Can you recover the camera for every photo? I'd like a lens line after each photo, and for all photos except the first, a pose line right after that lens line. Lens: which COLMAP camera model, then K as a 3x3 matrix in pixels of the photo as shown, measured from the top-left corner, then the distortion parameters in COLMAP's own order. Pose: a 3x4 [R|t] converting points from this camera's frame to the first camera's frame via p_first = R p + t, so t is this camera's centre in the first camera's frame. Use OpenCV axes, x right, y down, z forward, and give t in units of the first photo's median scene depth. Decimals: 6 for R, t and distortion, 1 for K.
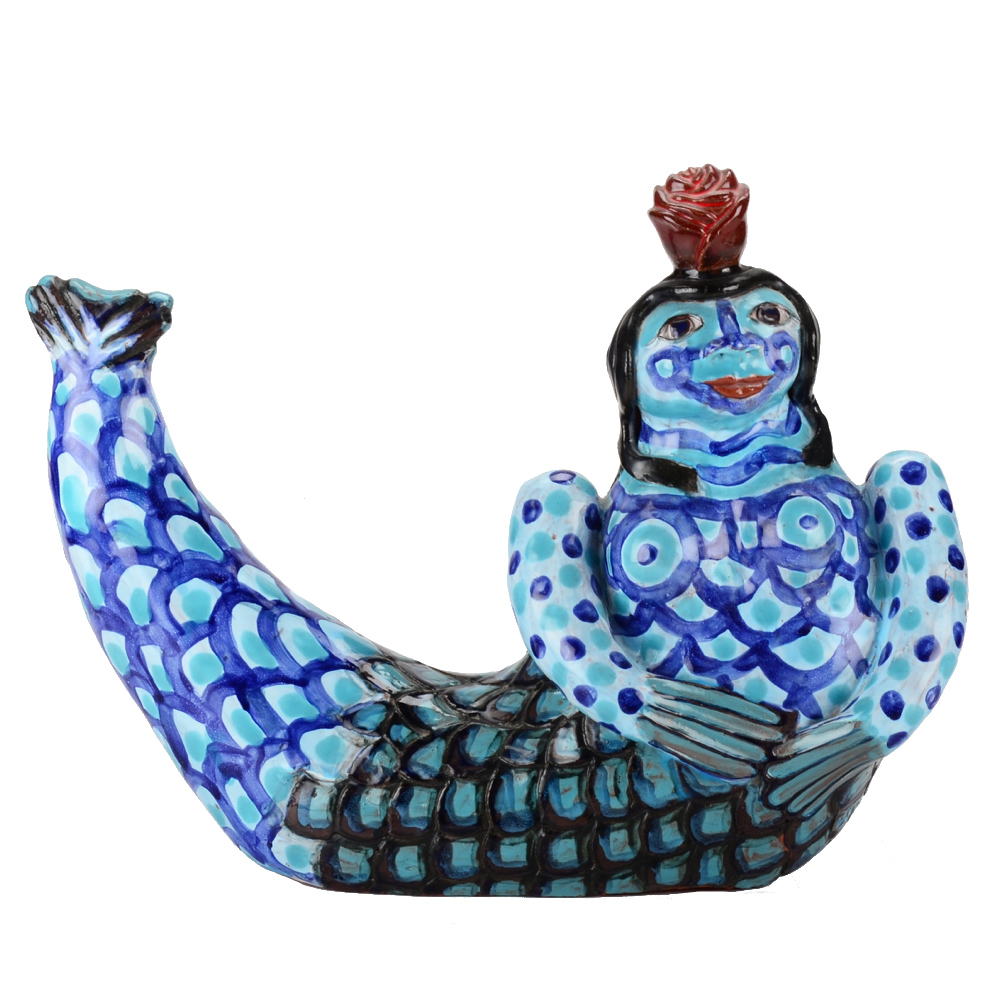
lens RADIAL K [[2542.8, 0, 501.2], [0, 2542.8, 499.9], [0, 0, 1]] dist [-0.102108, 0.000000]
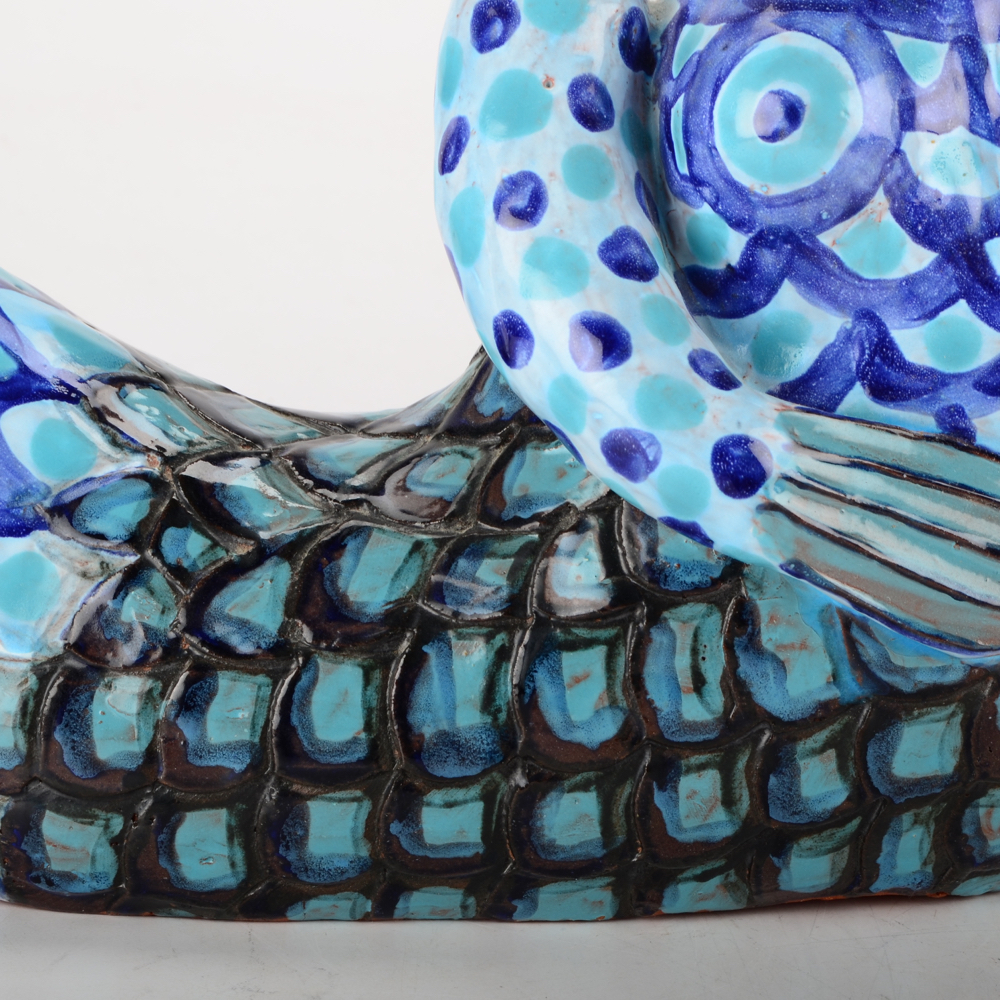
lens RADIAL K [[3388.2, 0, 499.9], [0, 3388.2, 501.0], [0, 0, 1]] dist [-0.075094, 0.000000]
pose [[0.998337, -0.002710, 0.057587, -0.019753], [-0.001550, 0.997272, 0.073803, 0.042319], [-0.057630, -0.073770, 0.995609, 0.432987]]
